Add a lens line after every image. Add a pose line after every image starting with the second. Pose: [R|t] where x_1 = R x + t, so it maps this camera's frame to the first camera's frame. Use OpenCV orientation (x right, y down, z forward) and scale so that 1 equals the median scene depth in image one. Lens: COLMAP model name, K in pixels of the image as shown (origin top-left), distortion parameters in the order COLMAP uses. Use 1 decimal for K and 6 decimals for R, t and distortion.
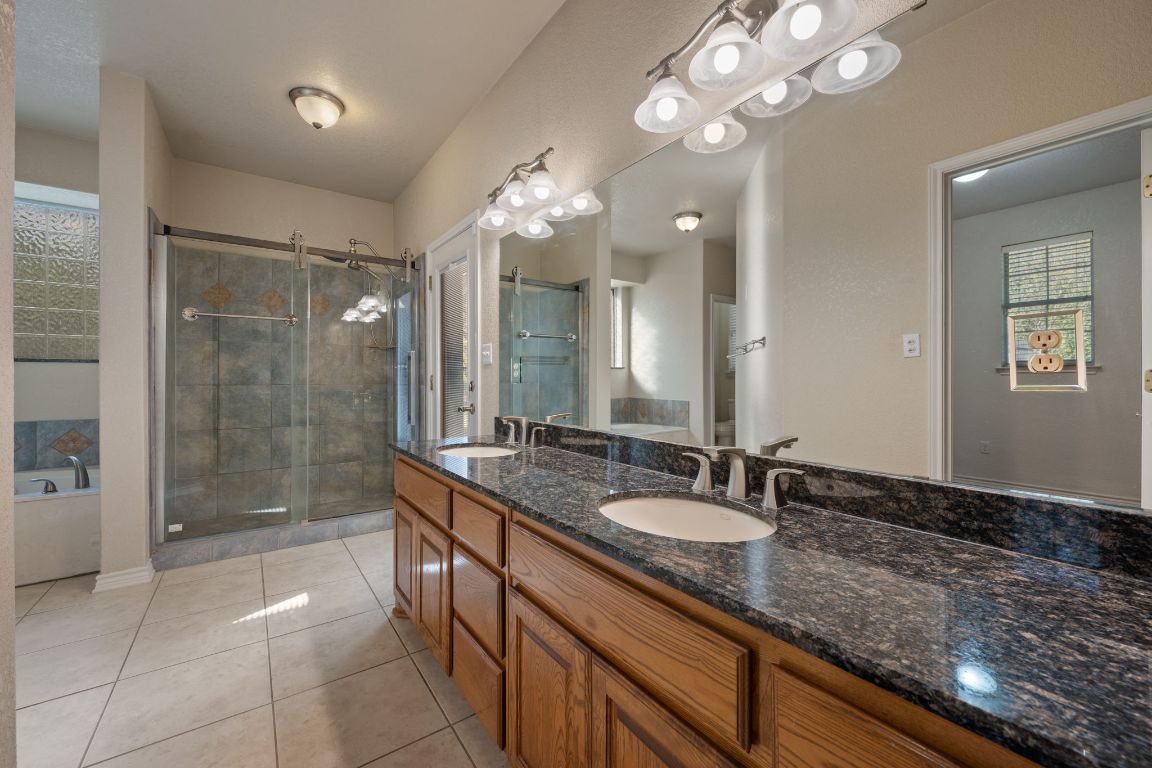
lens RADIAL K [[453.5, 0, 575.1], [0, 453.5, 381.9], [0, 0, 1]] dist [-0.002145, -0.000423]
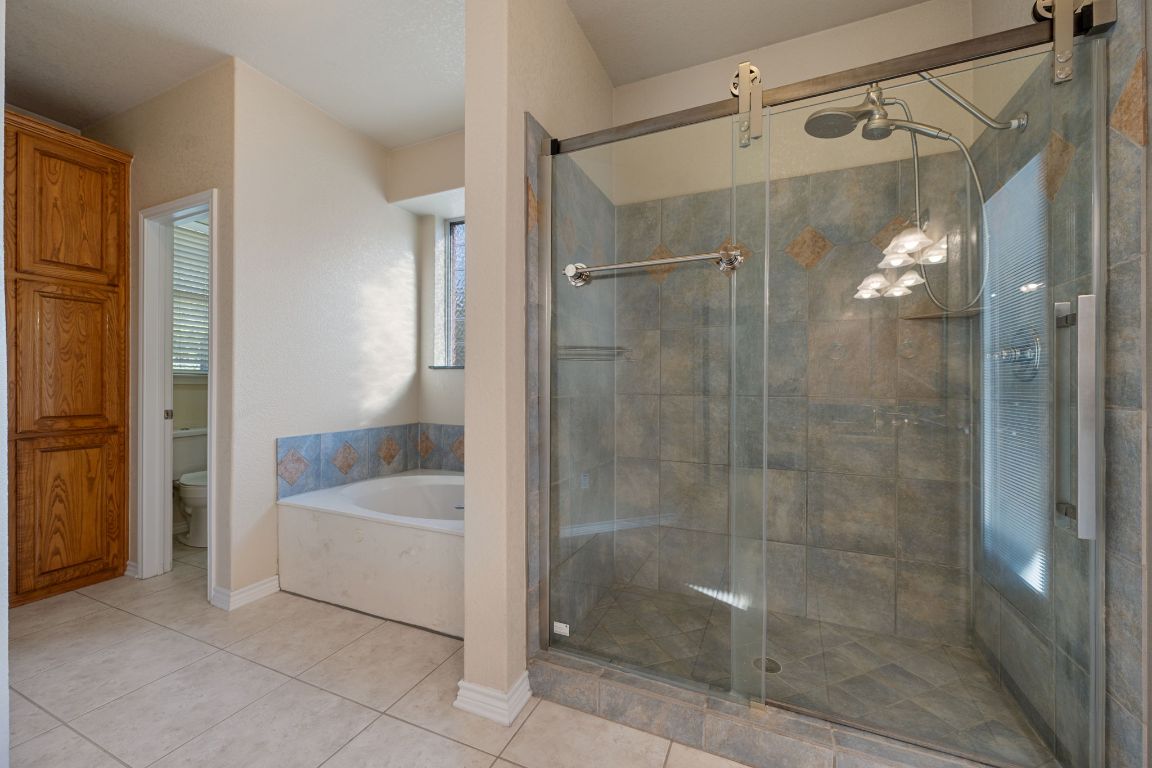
lens RADIAL K [[453.5, 0, 575.1], [0, 453.5, 381.9], [0, 0, 1]] dist [-0.002145, -0.000423]
pose [[0.509804, -0.003547, -0.860283, -0.238115], [-0.009616, 0.999906, -0.009821, -0.003788], [0.860237, 0.013279, 0.509722, 0.481899]]
